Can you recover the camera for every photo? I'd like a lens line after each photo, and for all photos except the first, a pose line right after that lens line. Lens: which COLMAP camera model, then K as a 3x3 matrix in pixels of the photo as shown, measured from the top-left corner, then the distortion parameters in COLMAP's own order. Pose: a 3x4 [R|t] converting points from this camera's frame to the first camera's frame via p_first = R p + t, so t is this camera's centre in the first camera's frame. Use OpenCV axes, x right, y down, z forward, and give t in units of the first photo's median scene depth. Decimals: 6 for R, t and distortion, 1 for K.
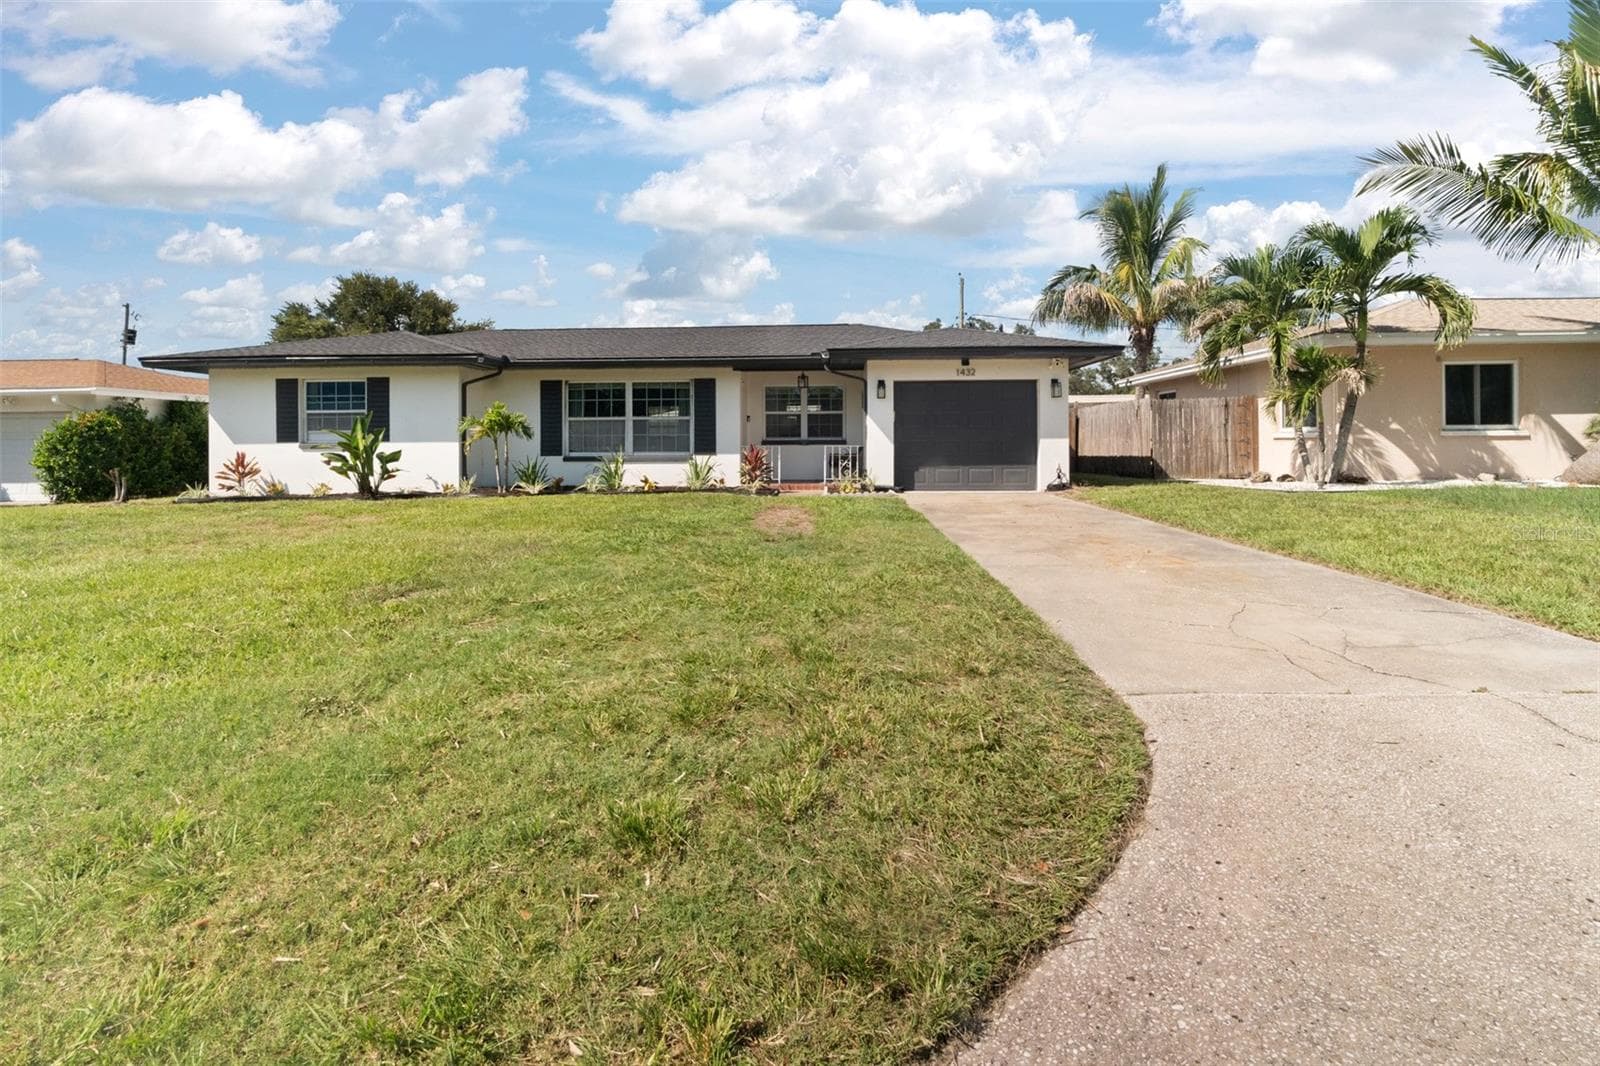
lens RADIAL K [[761.0, 0, 793.1], [0, 761.0, 446.8], [0, 0, 1]] dist [-0.005536, 0.000218]
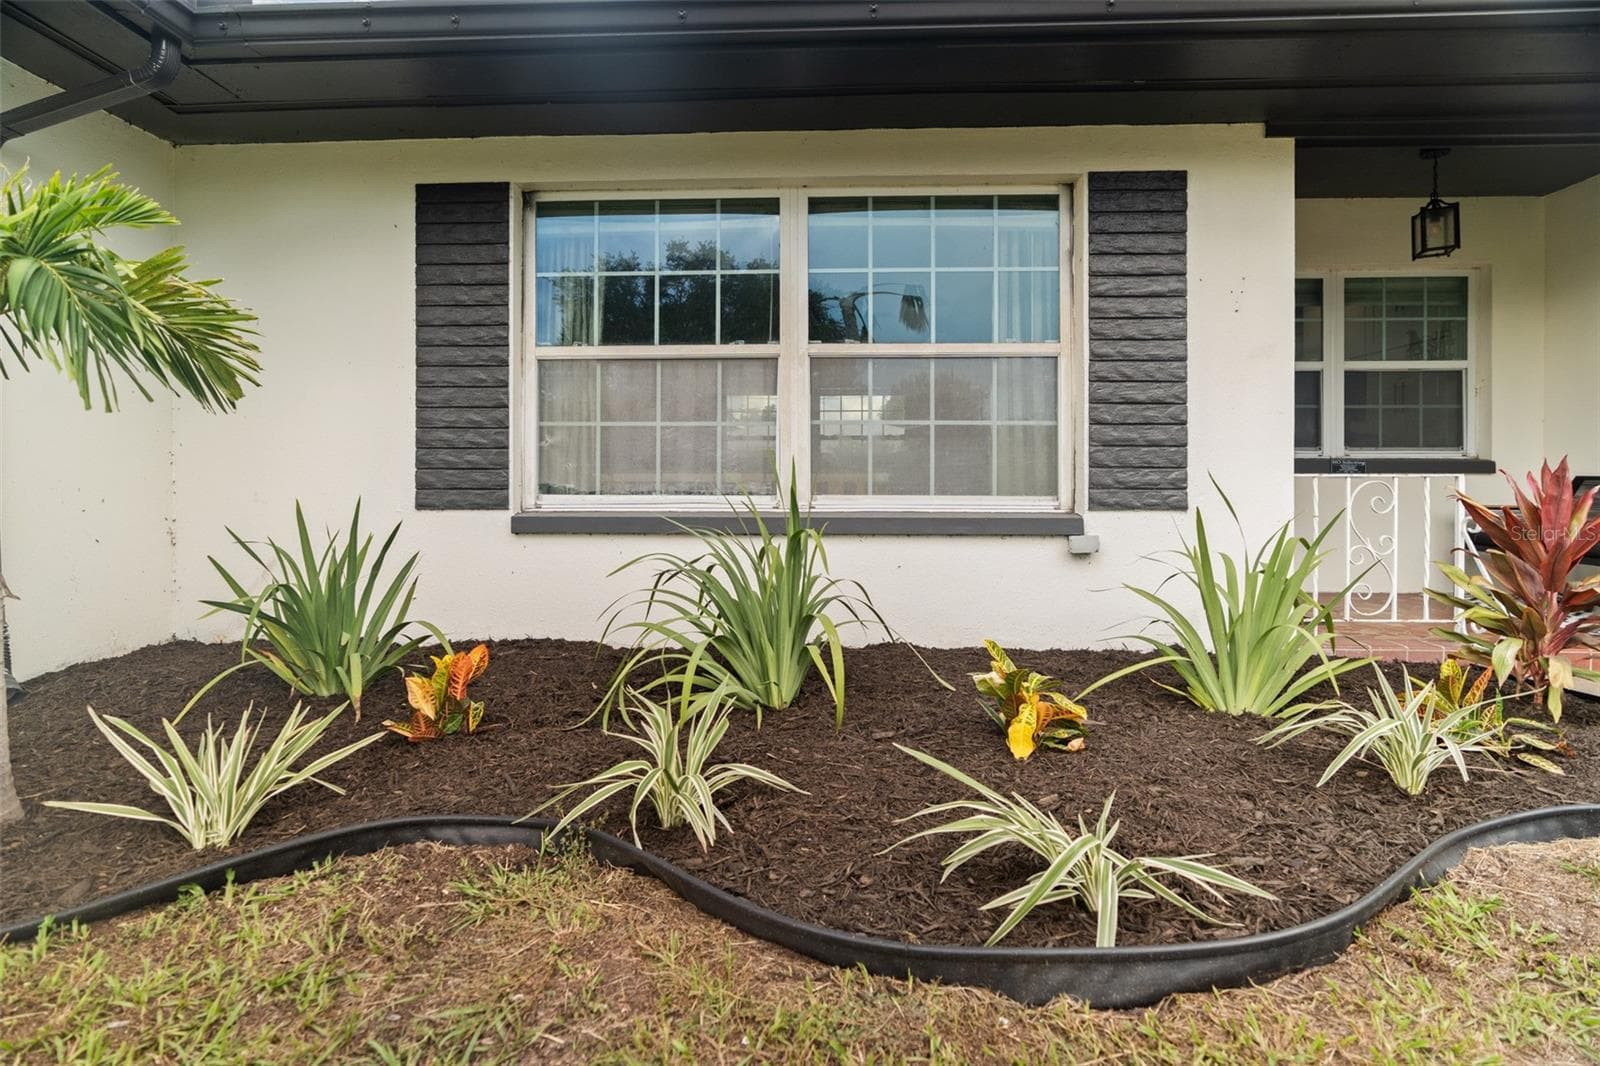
lens RADIAL K [[745.1, 0, 793.8], [0, 745.1, 486.9], [0, 0, 1]] dist [-0.002898, -0.000042]
pose [[0.999951, 0.007391, 0.006580, -0.228108], [-0.007391, 0.999973, -0.000015, 0.004437], [-0.006580, -0.000033, 0.999978, 0.814702]]
